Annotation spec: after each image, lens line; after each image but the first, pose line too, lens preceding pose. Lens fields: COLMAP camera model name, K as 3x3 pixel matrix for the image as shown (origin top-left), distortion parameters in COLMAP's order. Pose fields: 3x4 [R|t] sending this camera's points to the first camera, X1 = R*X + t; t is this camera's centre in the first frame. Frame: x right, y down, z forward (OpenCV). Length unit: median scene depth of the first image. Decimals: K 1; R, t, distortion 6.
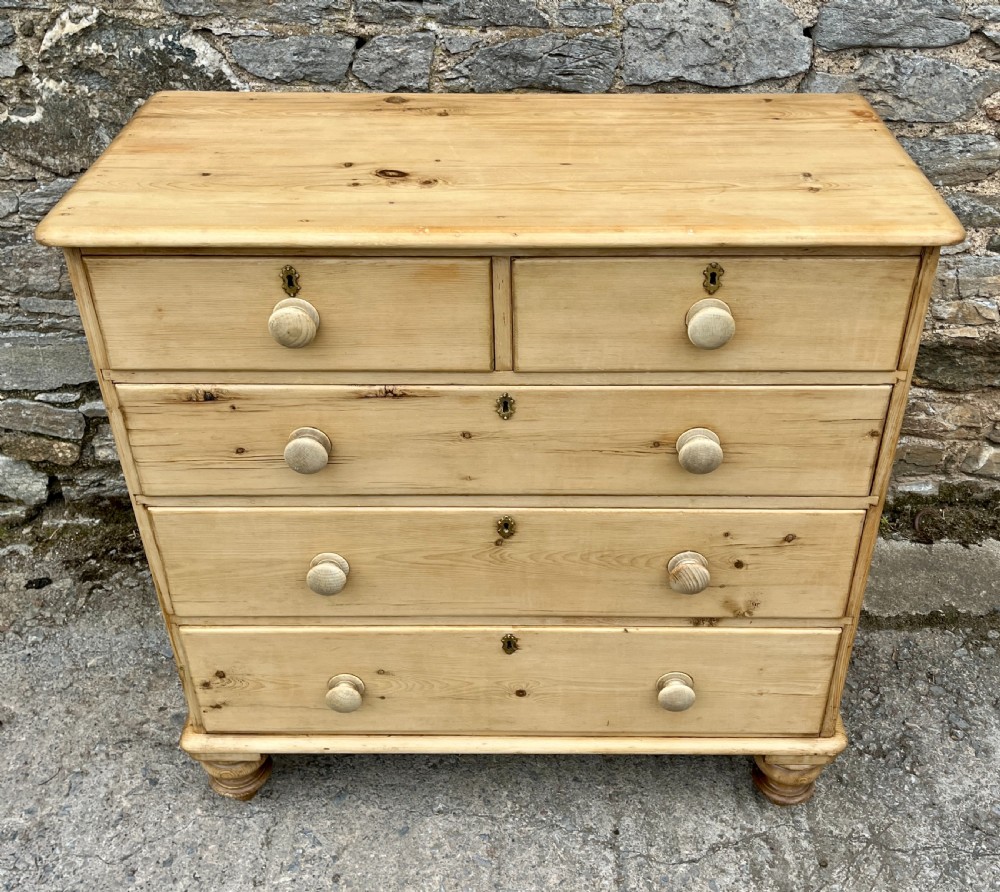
lens RADIAL K [[1094.5, 0, 541.6], [0, 1094.5, 402.9], [0, 0, 1]] dist [0.031412, 0.000000]
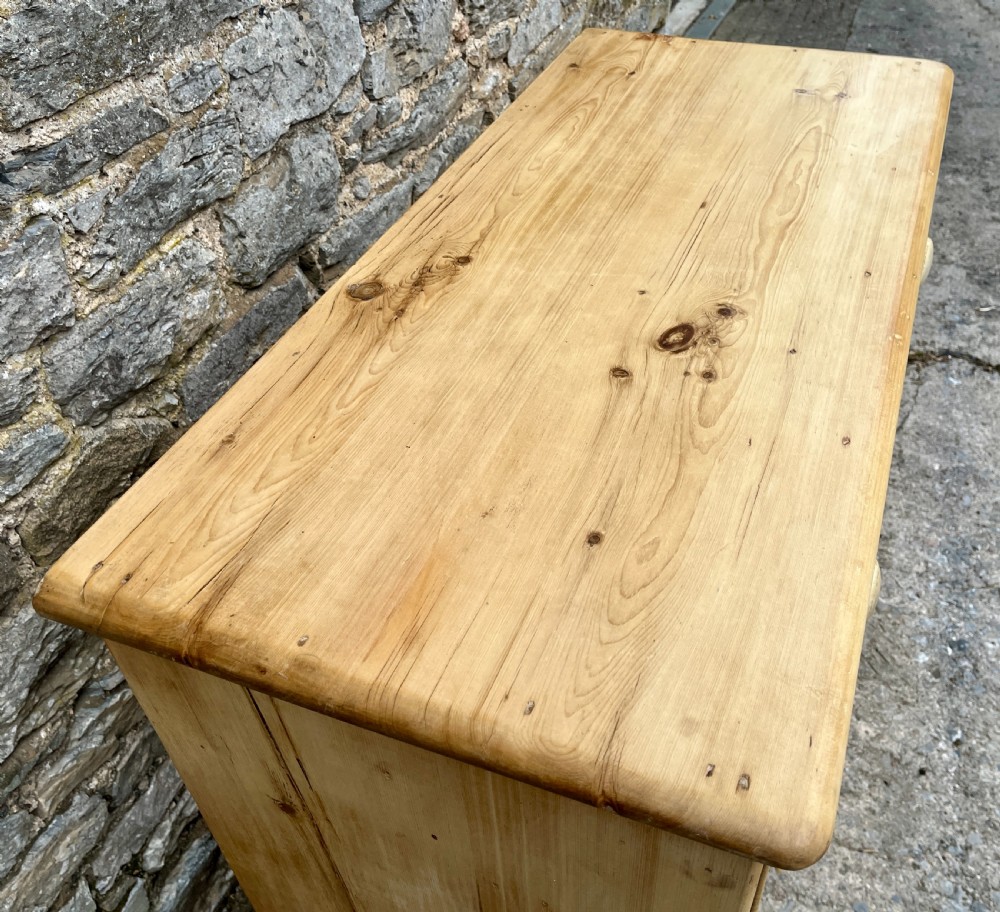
lens RADIAL K [[942.0, 0, 539.3], [0, 942.0, 464.2], [0, 0, 1]] dist [0.032538, 0.000000]
pose [[0.361501, -0.640765, 0.677301, -0.452619], [0.544739, 0.734700, 0.404321, -0.325882], [-0.756688, 0.222790, 0.614645, 0.576070]]
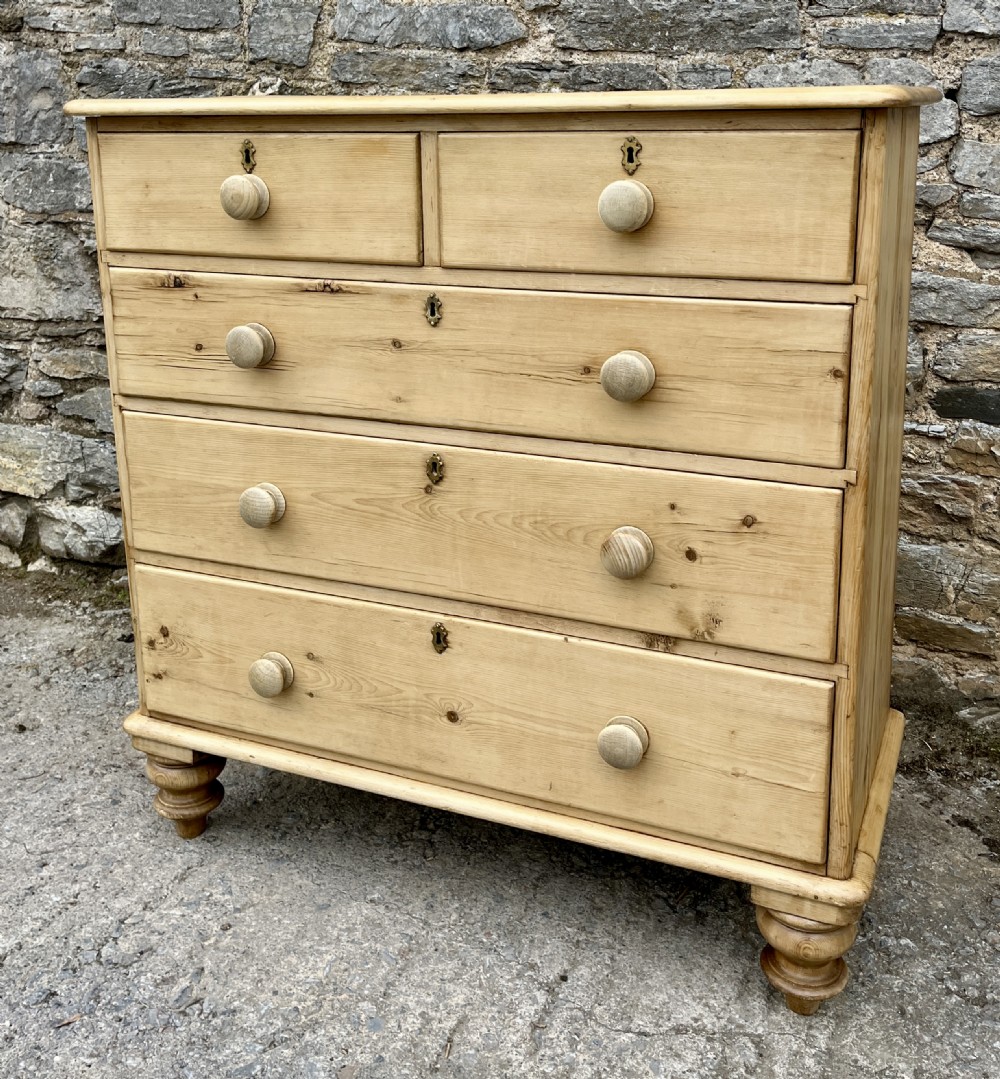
lens RADIAL K [[1221.4, 0, 505.5], [0, 1221.4, 378.0], [0, 0, 1]] dist [0.032751, 0.000000]
pose [[0.917741, 0.073762, -0.390269, 0.346201], [-0.209469, 0.924729, -0.317803, 0.298517], [0.337452, 0.373411, 0.864113, 0.102900]]
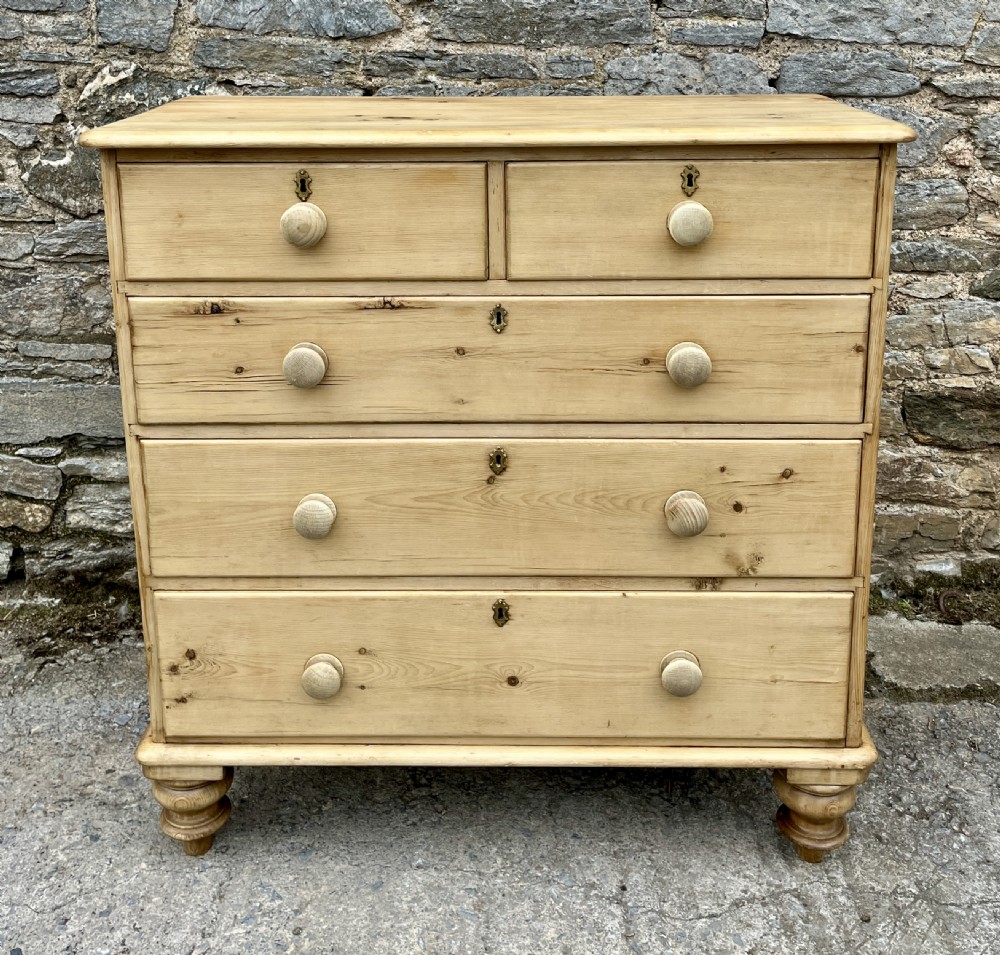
lens RADIAL K [[1183.2, 0, 512.4], [0, 1183.2, 263.1], [0, 0, 1]] dist [0.025729, 0.000000]
pose [[0.999884, -0.005916, -0.014004, -0.003040], [0.000504, 0.933563, -0.358412, 0.279528], [0.015194, 0.358364, 0.933458, -0.051977]]
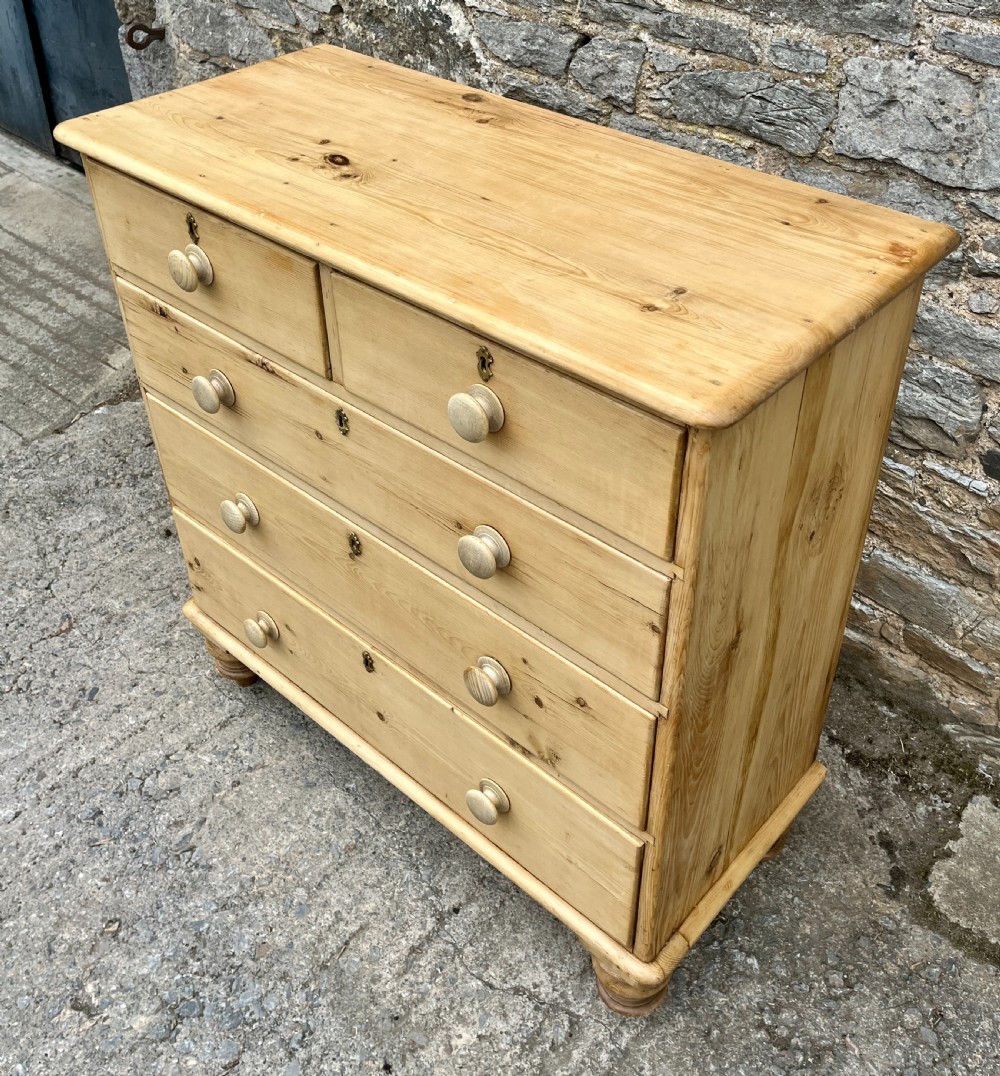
lens RADIAL K [[1114.2, 0, 510.5], [0, 1114.2, 461.9], [0, 0, 1]] dist [0.035208, 0.000000]
pose [[0.742635, 0.392891, -0.542337, 0.492084], [-0.365978, 0.916298, 0.162662, -0.140080], [0.560850, 0.077685, 0.824265, 0.215185]]
